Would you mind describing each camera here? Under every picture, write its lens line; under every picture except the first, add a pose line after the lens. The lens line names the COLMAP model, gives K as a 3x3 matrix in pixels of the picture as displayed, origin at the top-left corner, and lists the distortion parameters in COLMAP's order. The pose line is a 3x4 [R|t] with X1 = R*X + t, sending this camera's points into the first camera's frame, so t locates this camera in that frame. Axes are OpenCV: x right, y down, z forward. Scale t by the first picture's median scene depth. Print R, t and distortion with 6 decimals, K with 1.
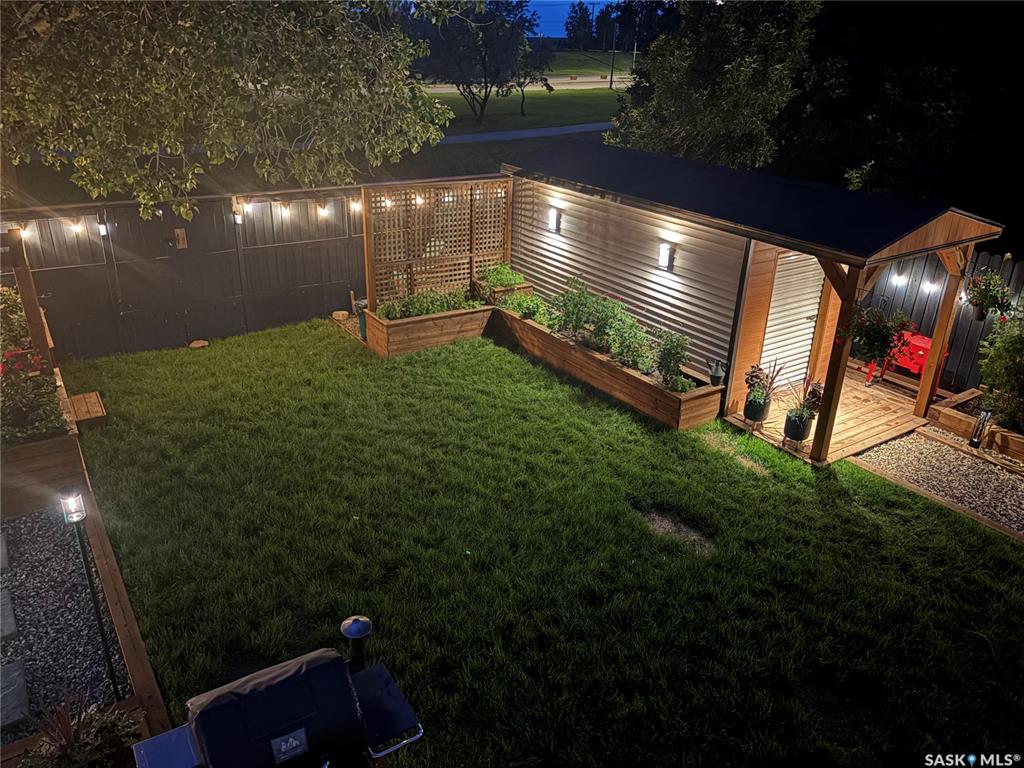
lens RADIAL K [[772.1, 0, 512.0], [0, 772.1, 384.0], [0, 0, 1]] dist [0.068999, -0.089221]
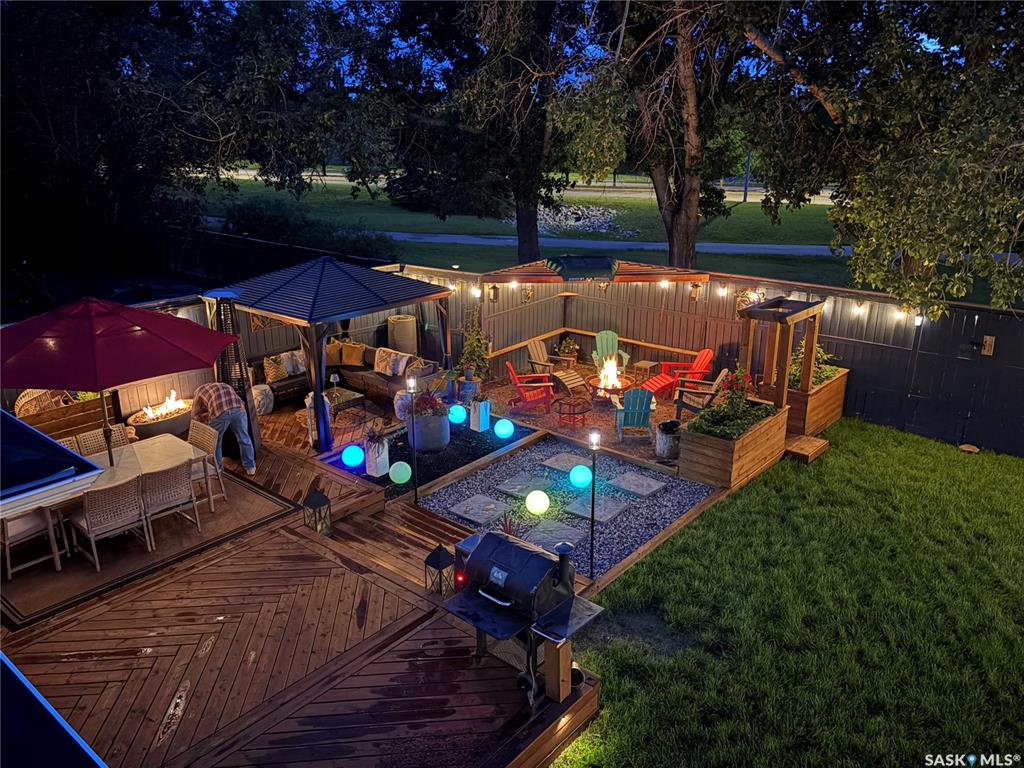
lens RADIAL K [[772.1, 0, 512.0], [0, 772.1, 384.0], [0, 0, 1]] dist [0.068999, -0.089221]
pose [[0.271544, 0.268071, -0.924338, 0.681634], [-0.384734, 0.910583, 0.151058, -0.103187], [0.882181, 0.314605, 0.350400, 0.199565]]
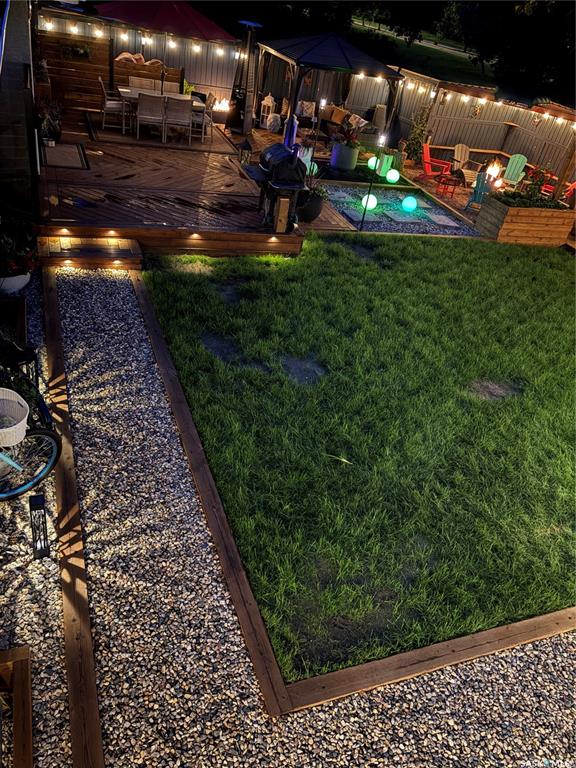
lens RADIAL K [[579.1, 0, 288.0], [0, 579.1, 384.0], [0, 0, 1]] dist [0.068999, -0.089221]
pose [[-0.239911, 0.489480, -0.838363, 1.291281], [-0.551490, 0.641989, 0.532644, -0.161959], [0.798938, 0.590136, 0.115923, 0.783454]]
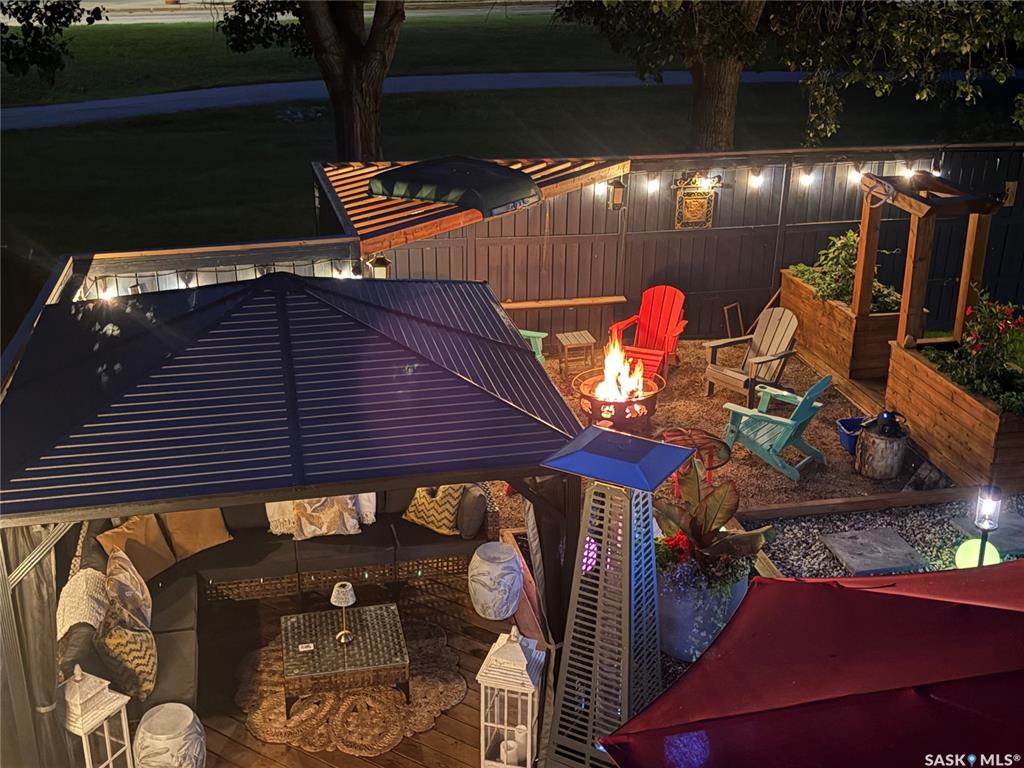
lens RADIAL K [[1166.8, 0, 512.0], [0, 1166.8, 384.0], [0, 0, 1]] dist [0.172986, -0.593574]
pose [[0.935197, 0.109747, -0.336692, -0.878711], [-0.128285, 0.991180, -0.033243, 0.202937], [0.330074, 0.074281, 0.941028, -0.516007]]
